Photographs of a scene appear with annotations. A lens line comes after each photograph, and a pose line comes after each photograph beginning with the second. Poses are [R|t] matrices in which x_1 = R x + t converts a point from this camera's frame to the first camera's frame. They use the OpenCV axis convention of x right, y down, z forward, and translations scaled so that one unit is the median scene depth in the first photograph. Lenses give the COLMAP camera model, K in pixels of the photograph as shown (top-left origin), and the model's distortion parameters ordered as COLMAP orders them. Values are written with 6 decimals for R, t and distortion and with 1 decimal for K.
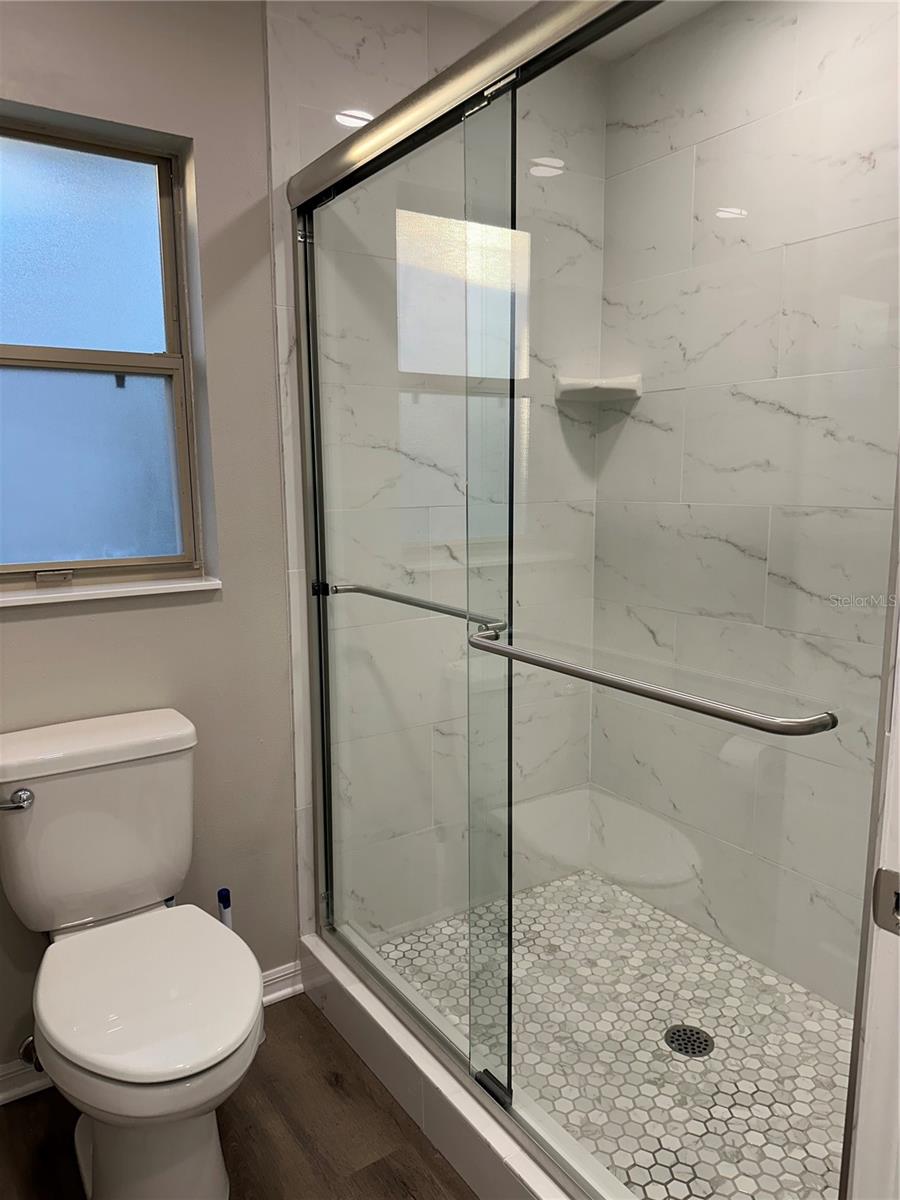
lens RADIAL K [[837.8, 0, 438.1], [0, 837.8, 612.4], [0, 0, 1]] dist [0.049183, -0.059103]
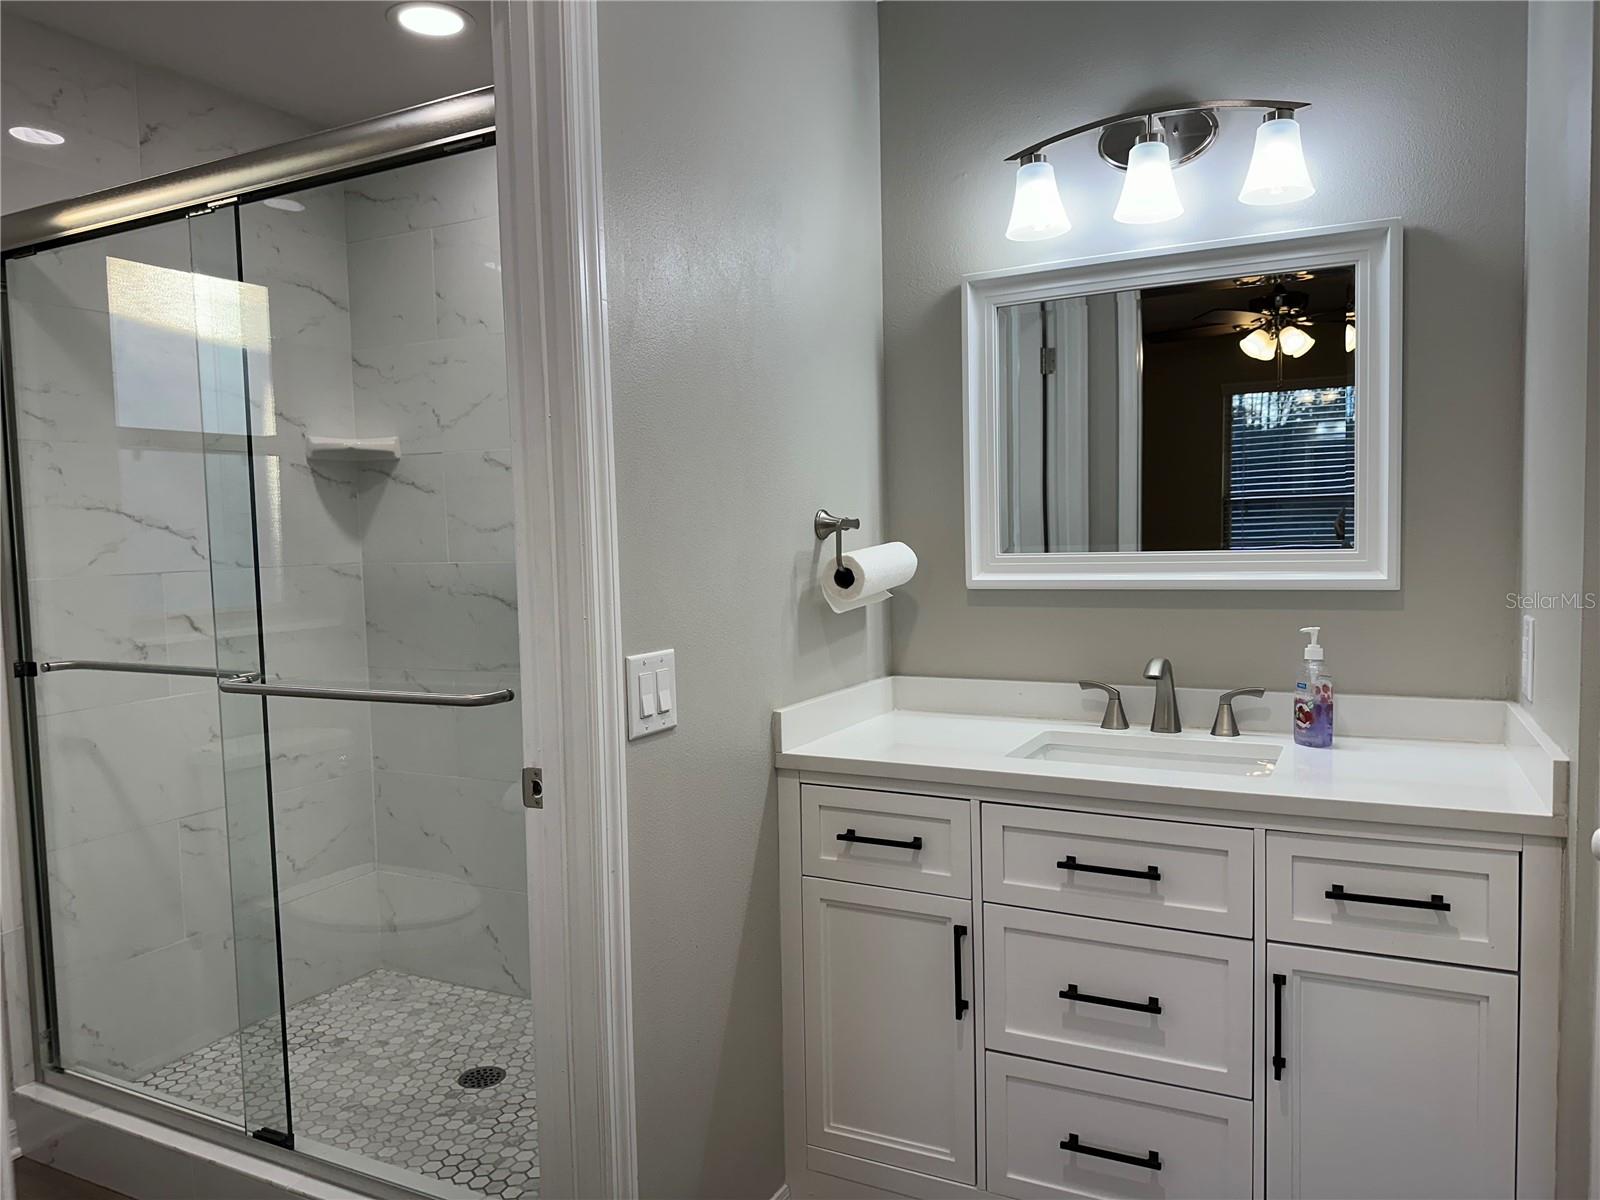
lens RADIAL K [[1117.1, 0, 788.0], [0, 1117.1, 605.8], [0, 0, 1]] dist [0.049183, -0.059103]
pose [[0.869769, -0.046638, 0.491250, -0.022448], [0.099034, 0.991767, -0.081186, 0.074936], [-0.483419, 0.119264, 0.867227, -0.378883]]
